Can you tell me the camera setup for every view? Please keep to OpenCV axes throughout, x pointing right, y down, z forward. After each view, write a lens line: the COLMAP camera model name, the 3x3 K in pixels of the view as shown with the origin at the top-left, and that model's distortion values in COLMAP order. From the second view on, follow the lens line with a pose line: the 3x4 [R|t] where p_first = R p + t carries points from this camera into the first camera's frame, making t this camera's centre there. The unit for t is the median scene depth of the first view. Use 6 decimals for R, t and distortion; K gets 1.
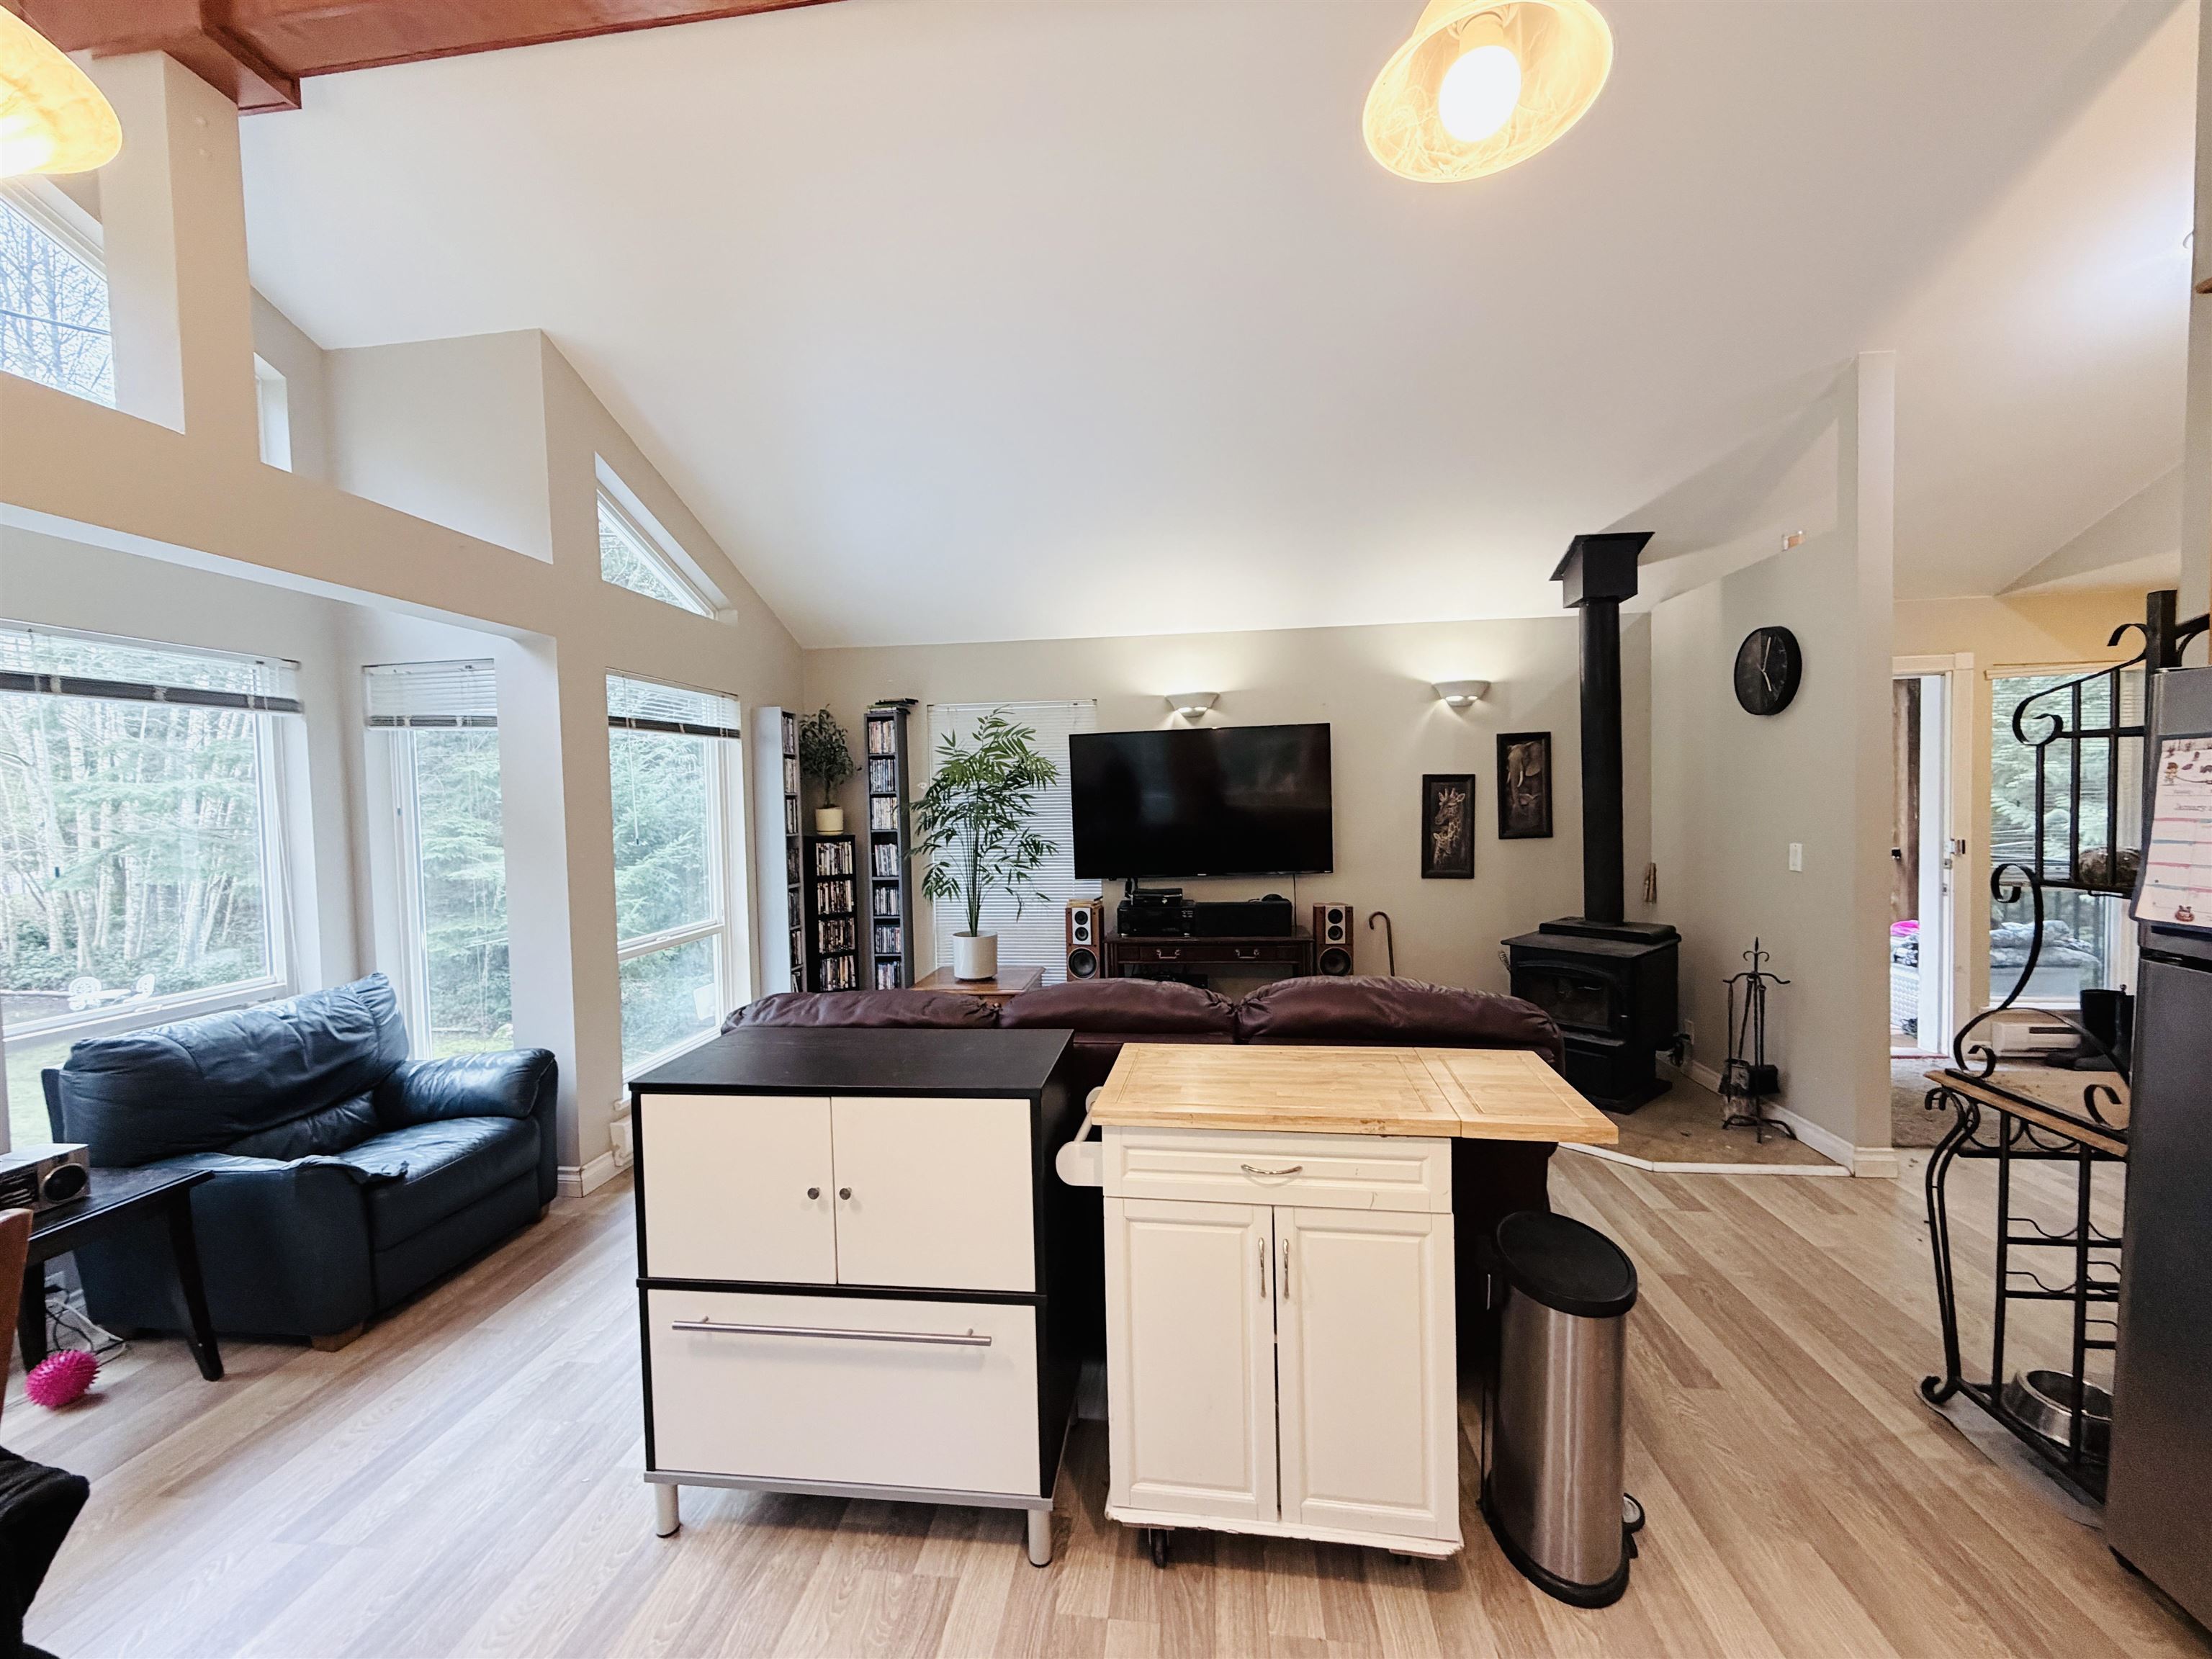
lens RADIAL K [[877.0, 0, 1102.0], [0, 877.0, 829.1], [0, 0, 1]] dist [-0.002432, 0.000696]
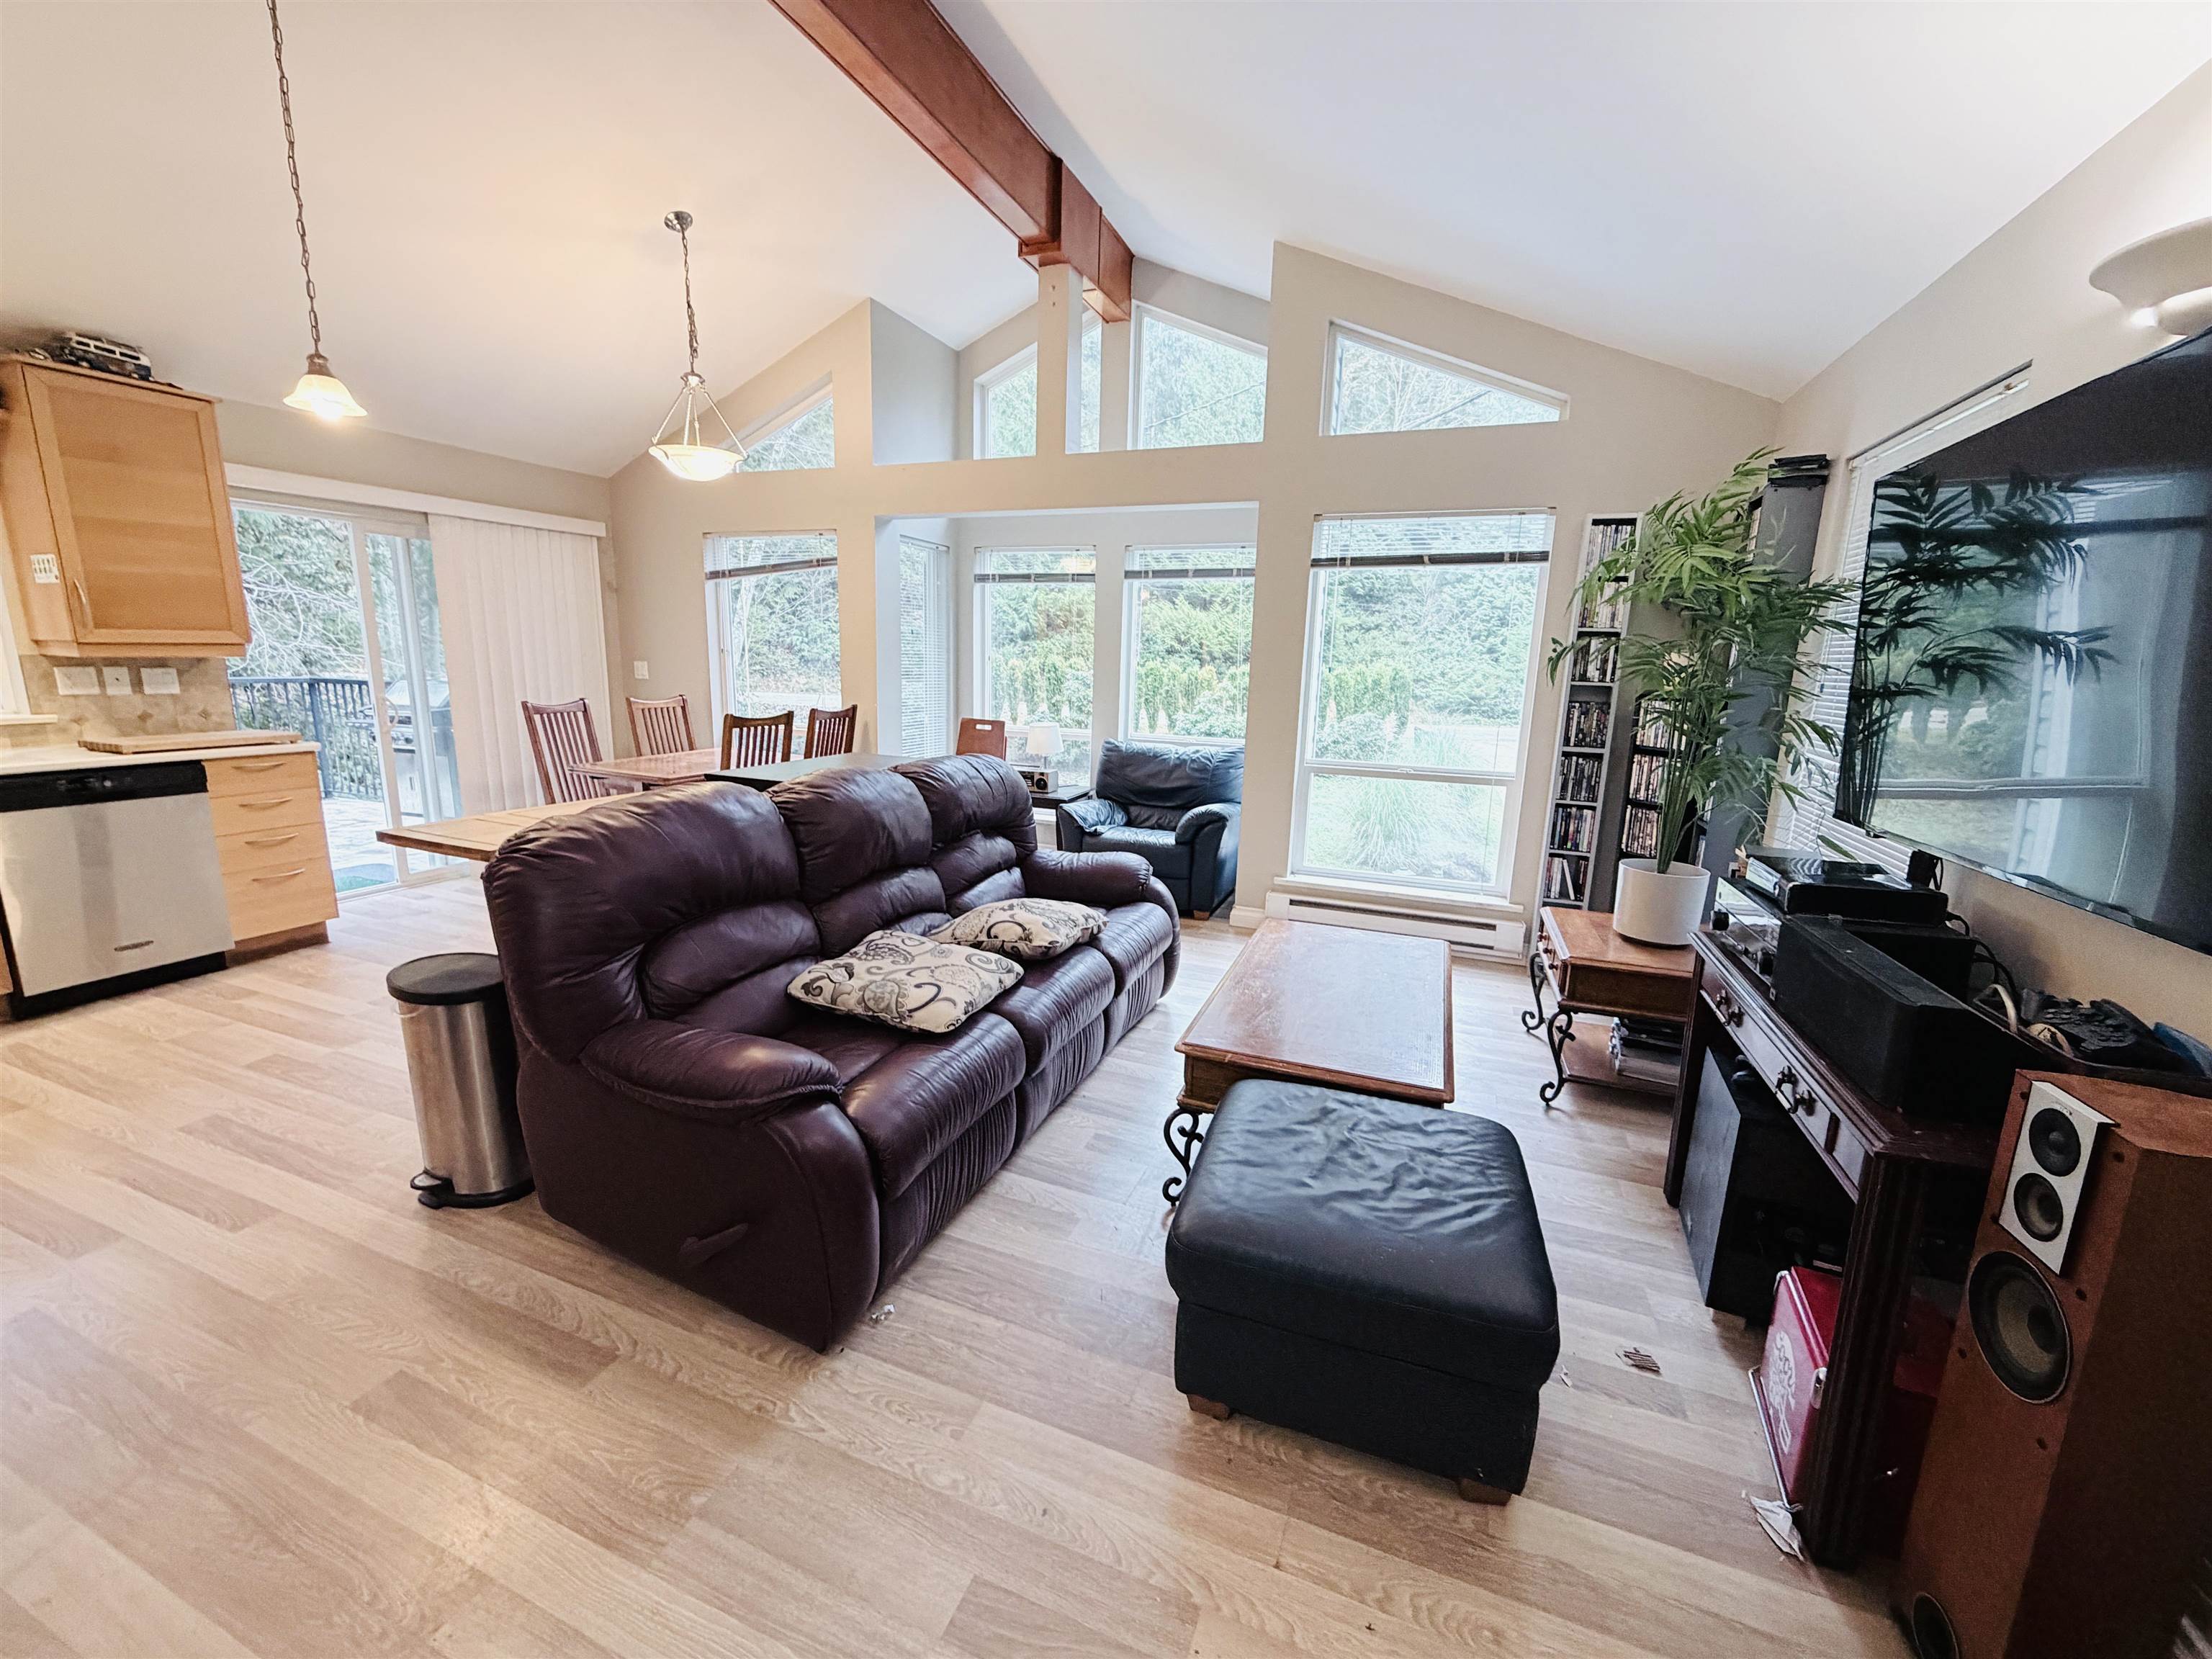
lens RADIAL K [[877.0, 0, 1098.9], [0, 877.0, 829.1], [0, 0, 1]] dist [-0.002432, 0.000696]
pose [[-0.260779, 0.201522, -0.944131, 0.511187], [-0.056649, 0.973091, 0.223351, -0.016617], [0.963735, 0.111729, -0.242345, 0.773301]]
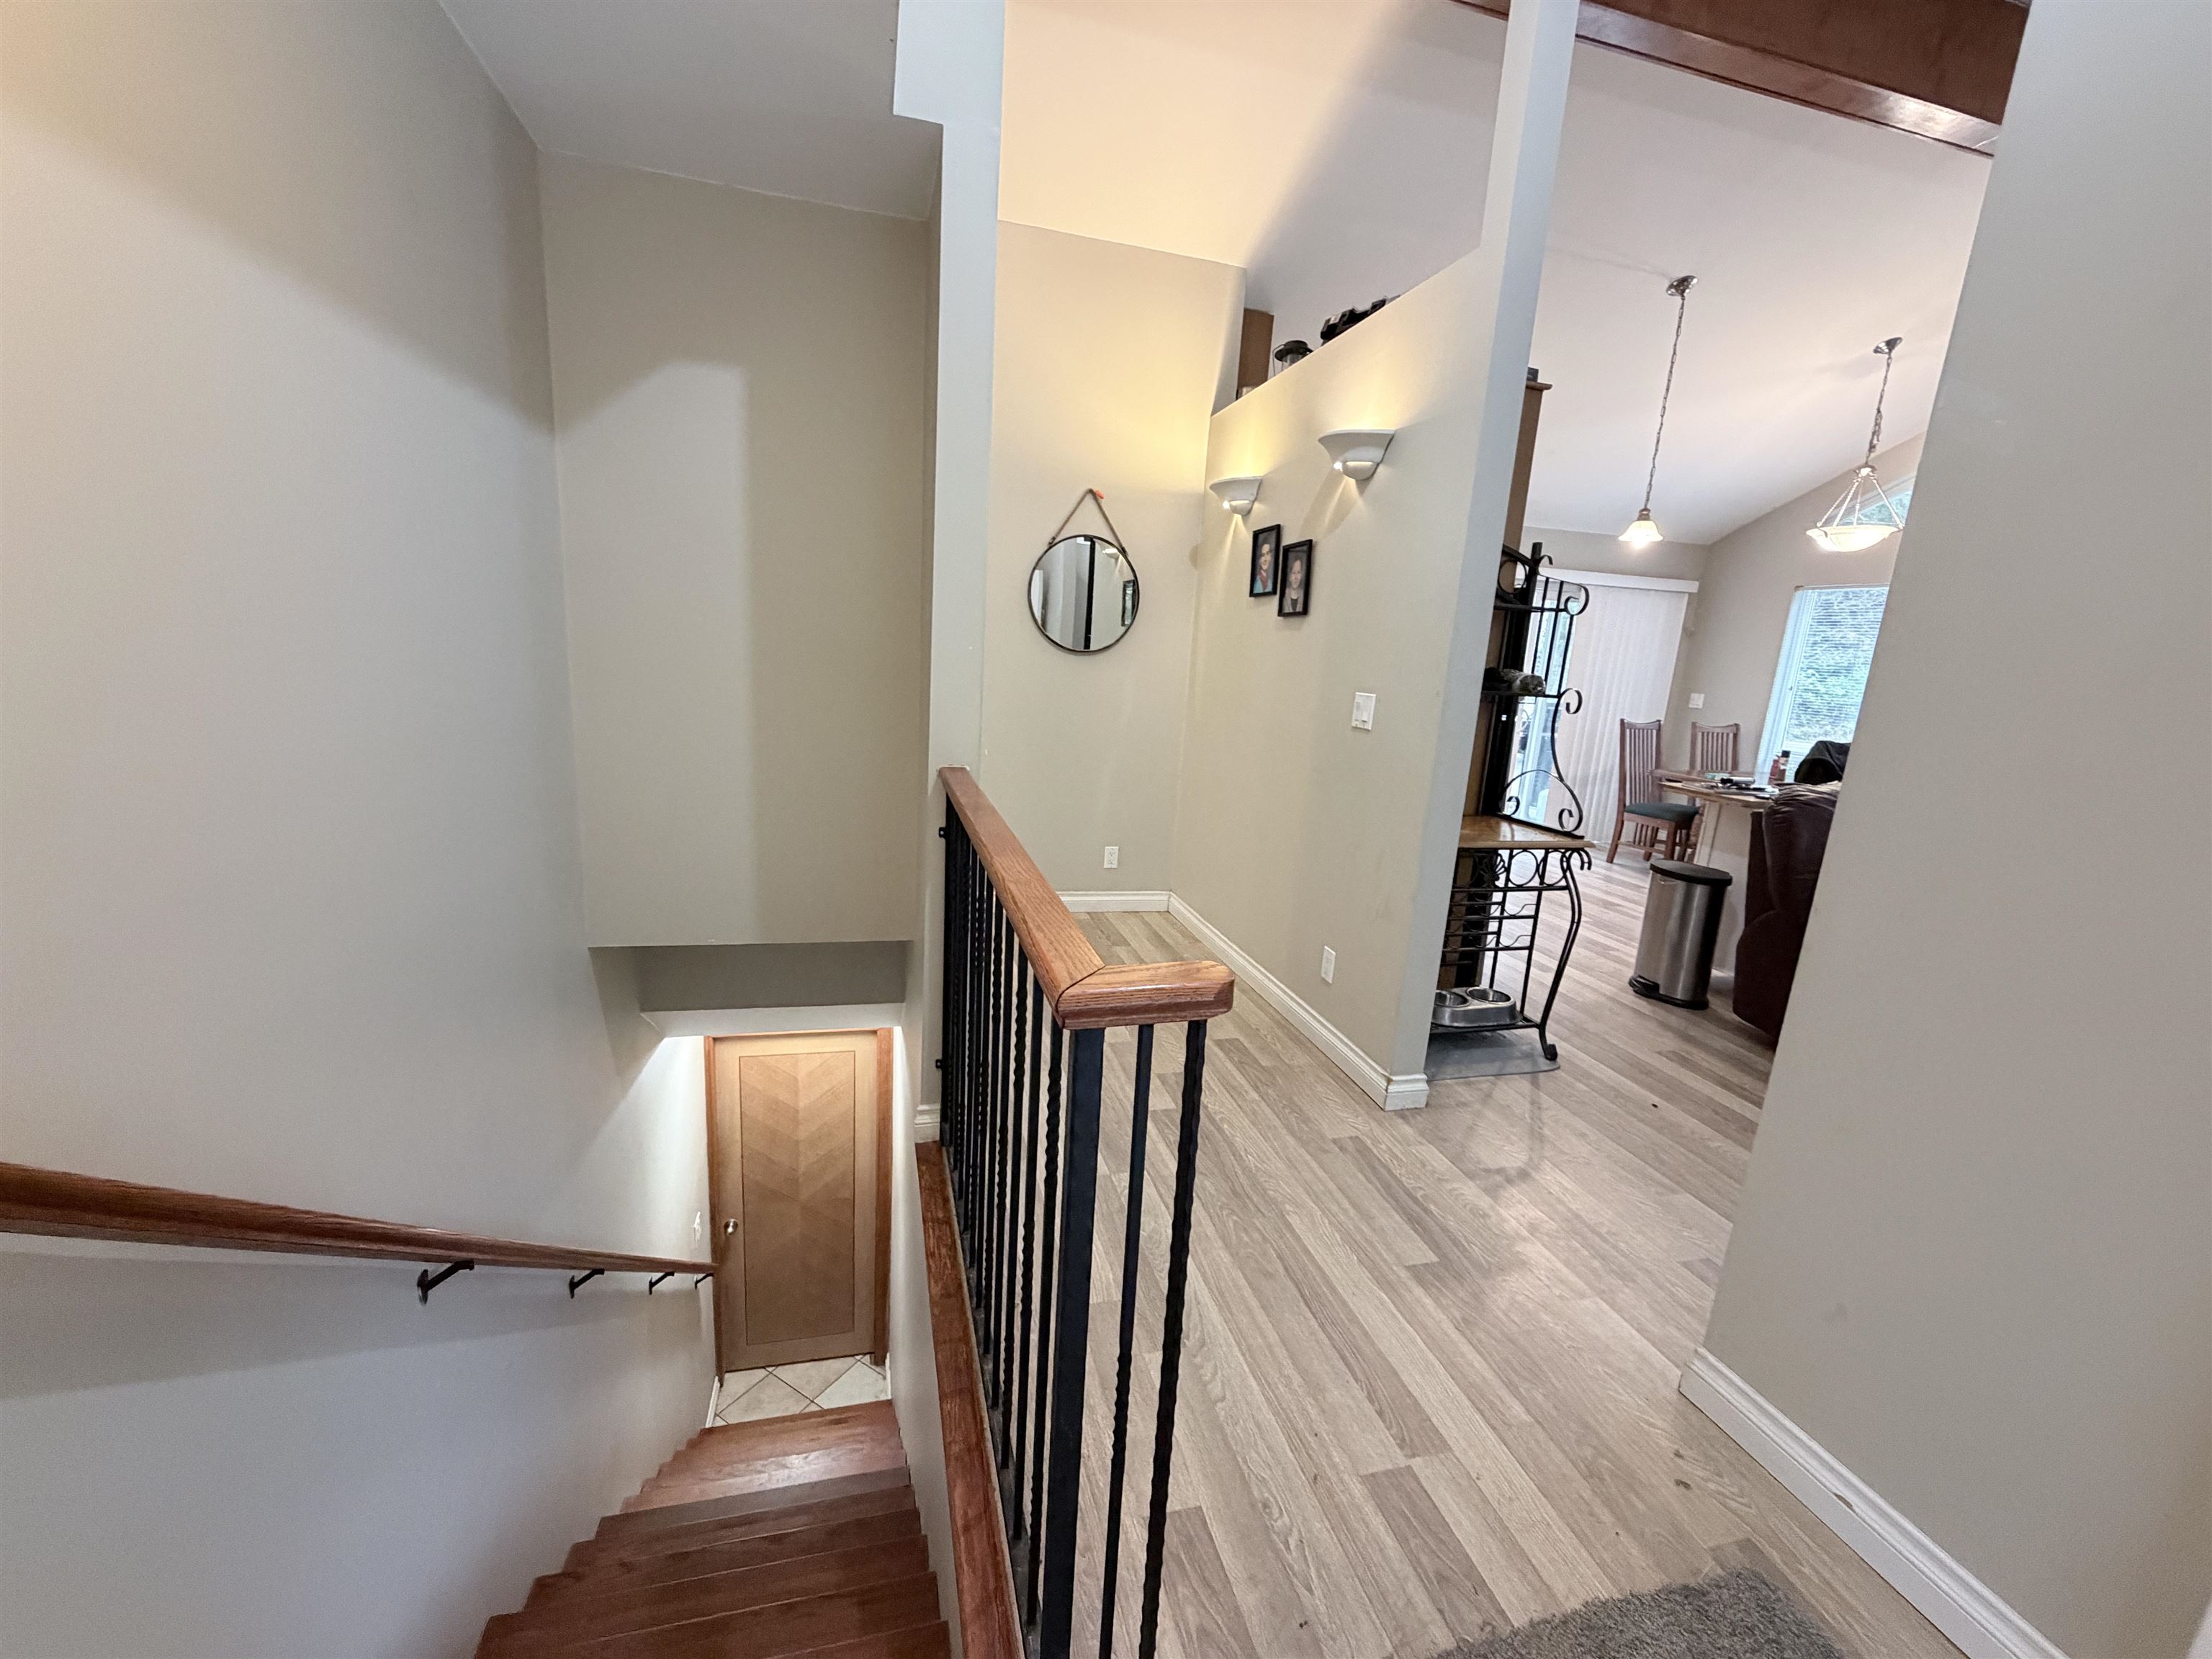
lens RADIAL K [[877.0, 0, 1066.2], [0, 877.0, 832.9], [0, 0, 1]] dist [-0.002432, 0.000696]
pose [[-0.935089, 0.038572, -0.352309, 0.547240], [-0.054586, 0.966525, 0.250699, -0.016949], [0.350185, 0.253657, -0.901681, 0.779417]]
